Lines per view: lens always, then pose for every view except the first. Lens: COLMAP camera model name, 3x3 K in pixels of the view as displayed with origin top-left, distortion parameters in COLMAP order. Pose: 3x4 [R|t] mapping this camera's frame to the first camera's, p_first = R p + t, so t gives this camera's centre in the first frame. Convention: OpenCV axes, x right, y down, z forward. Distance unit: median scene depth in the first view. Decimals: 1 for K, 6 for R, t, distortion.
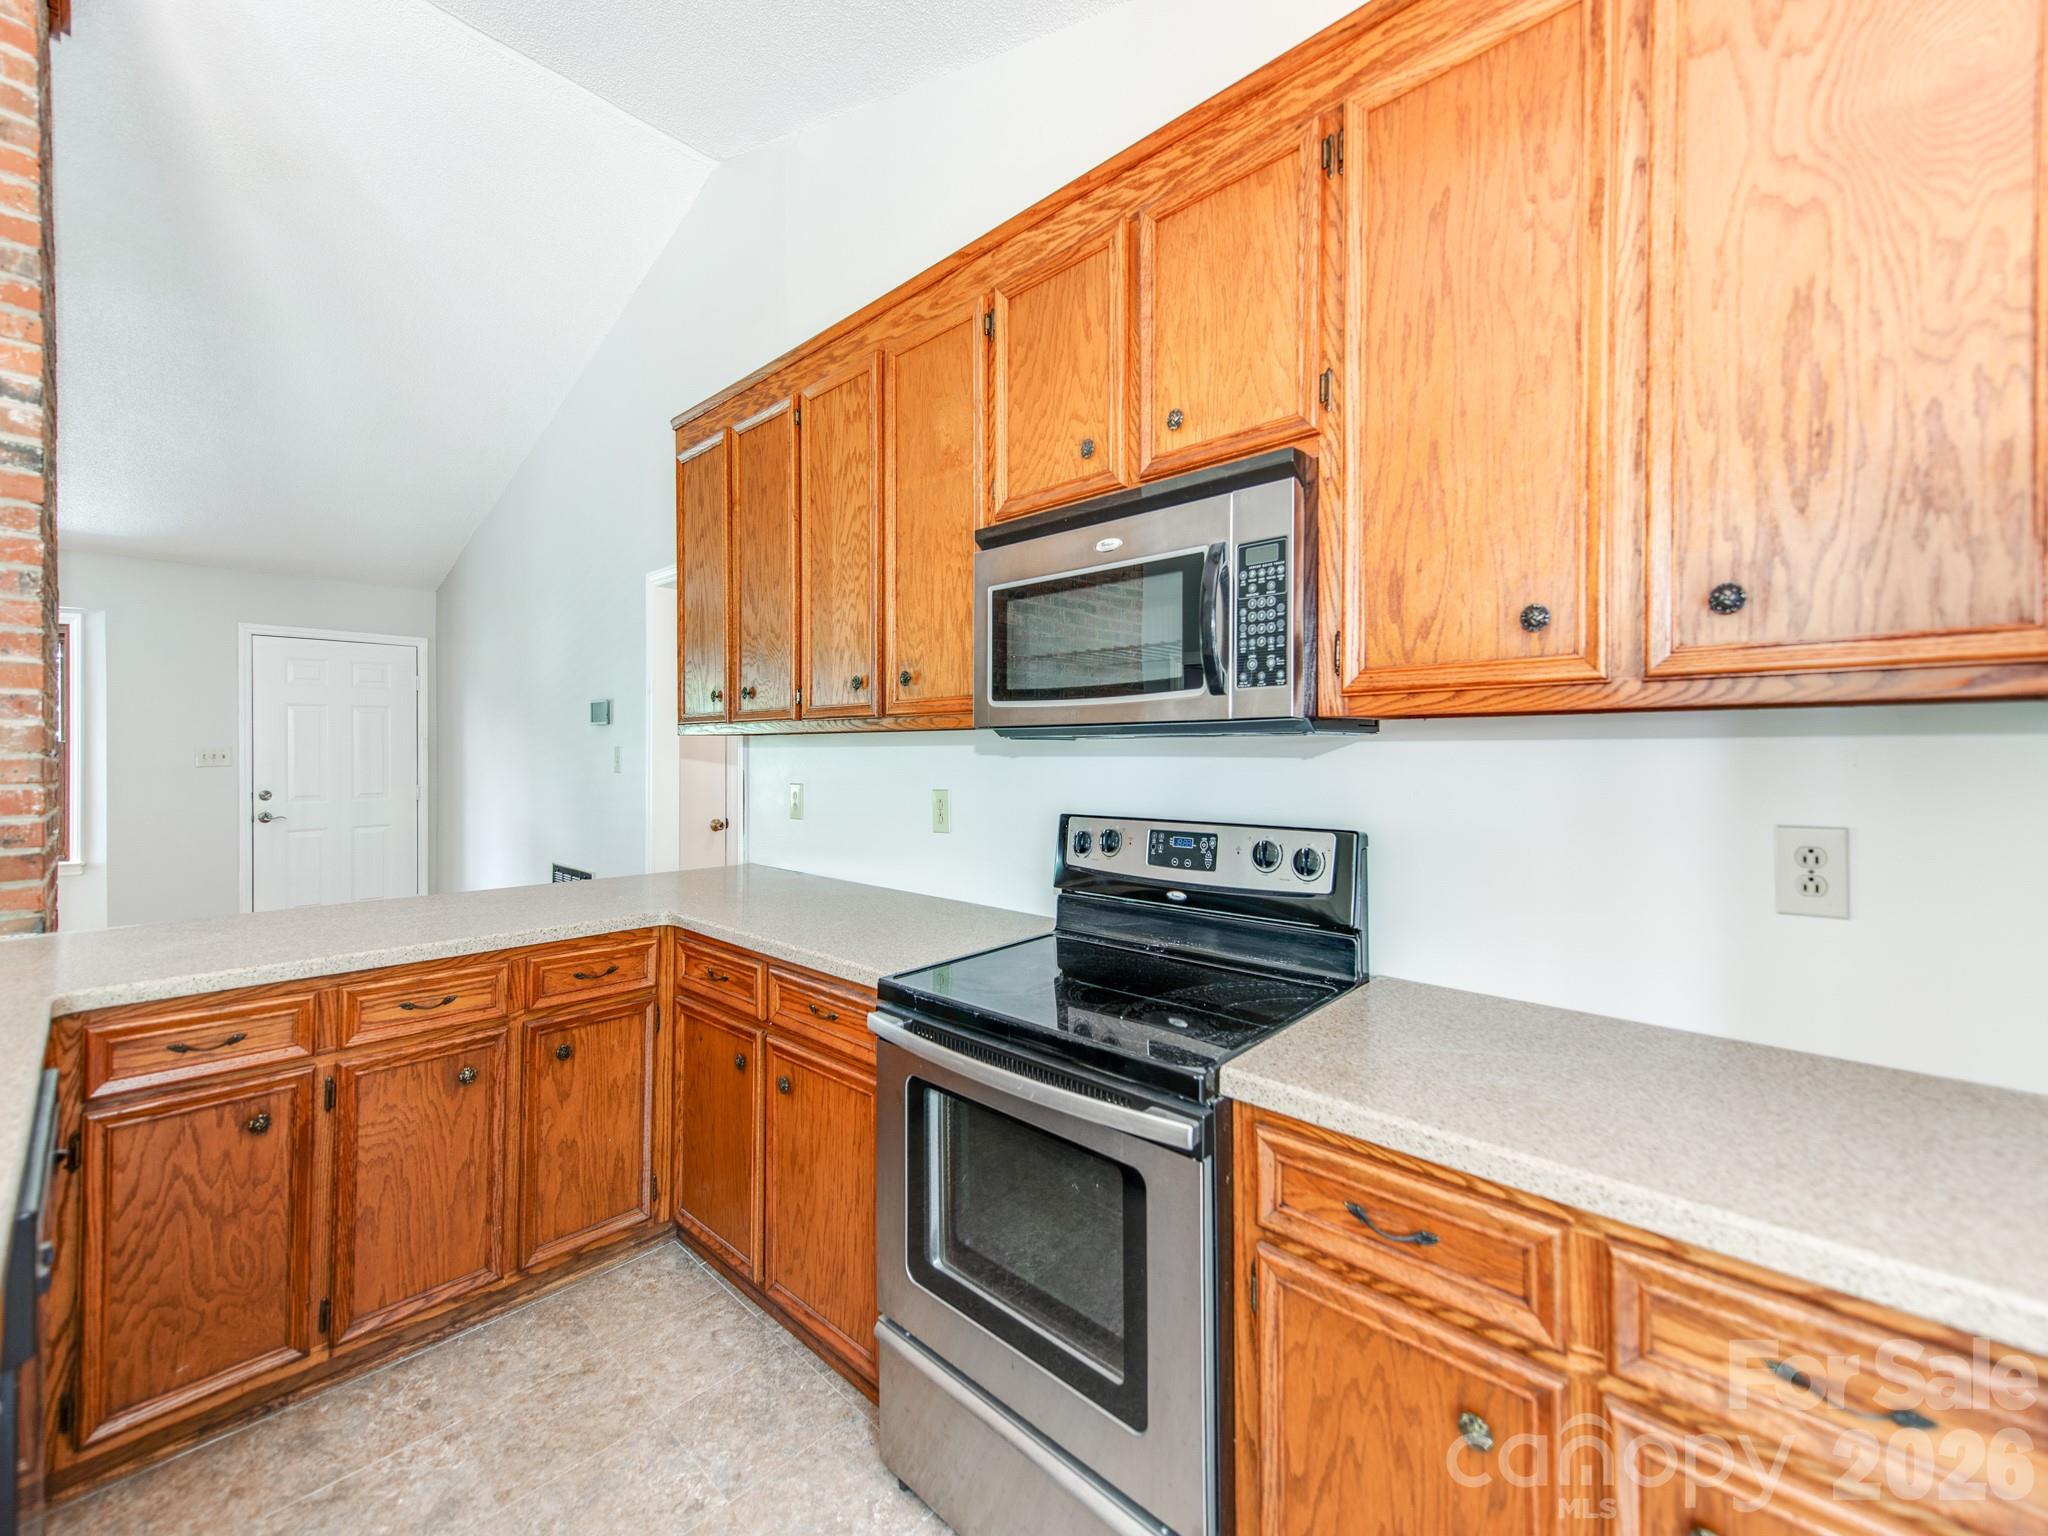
lens RADIAL K [[838.2, 0, 979.4], [0, 838.2, 749.1], [0, 0, 1]] dist [0.016811, -0.000855]
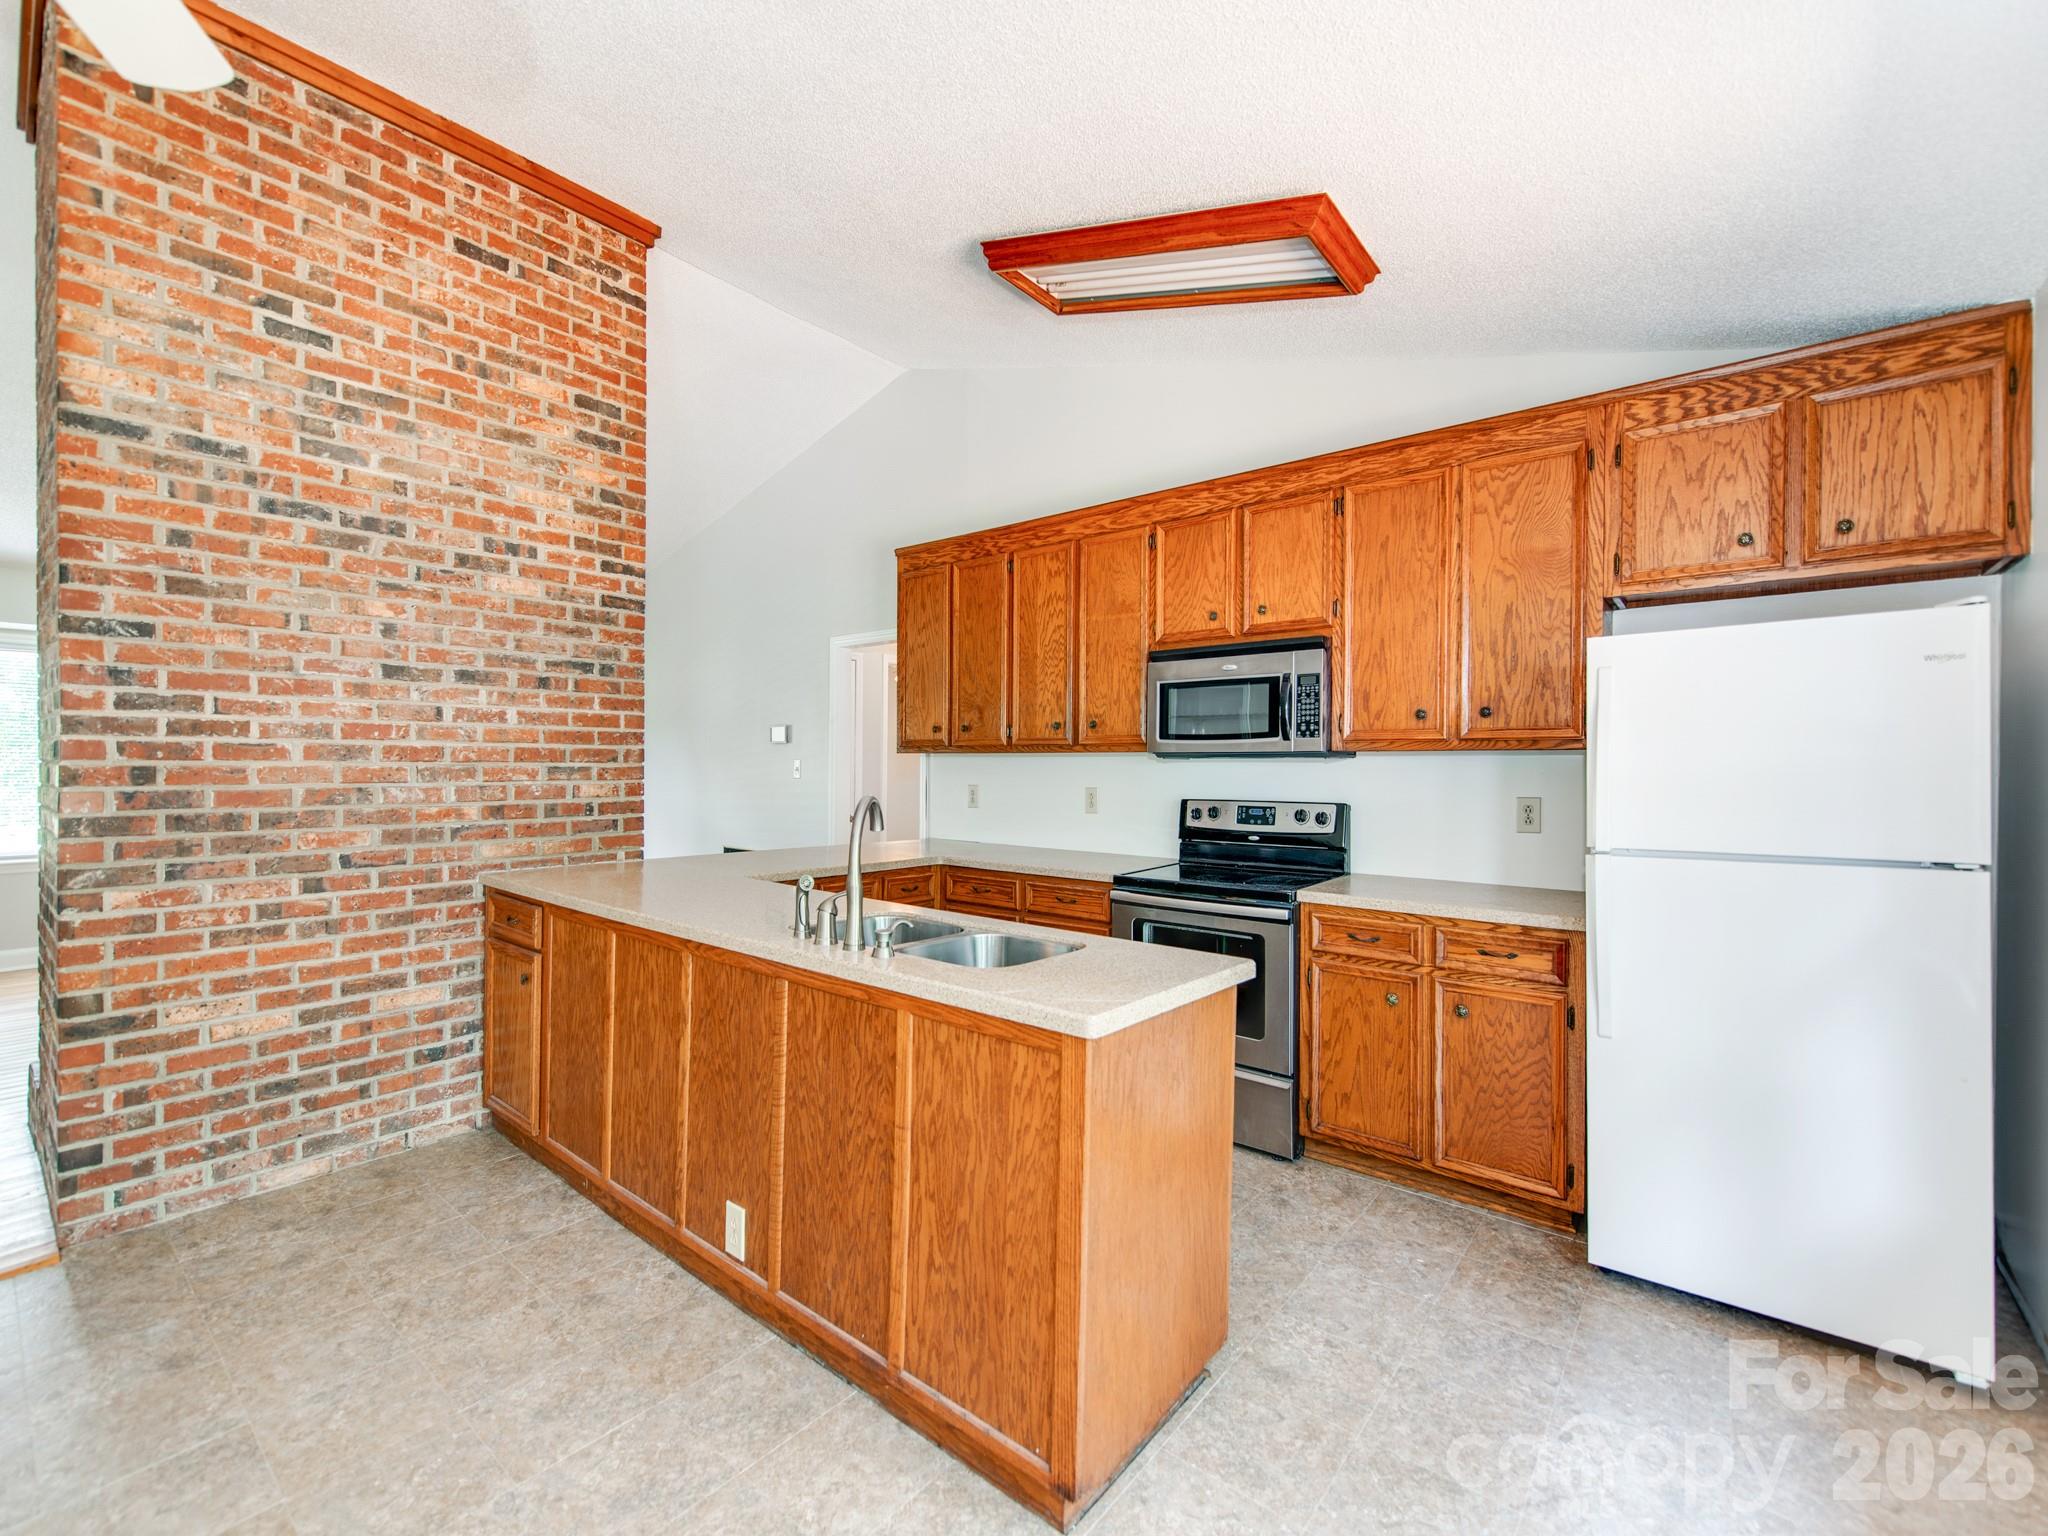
lens RADIAL K [[866.6, 0, 933.1], [0, 866.6, 762.4], [0, 0, 1]] dist [0.017032, -0.003078]
pose [[0.999893, 0.005523, 0.013571, -0.562833], [-0.005559, 0.999981, 0.002632, -0.005987], [-0.013556, -0.002707, 0.999904, -1.066106]]
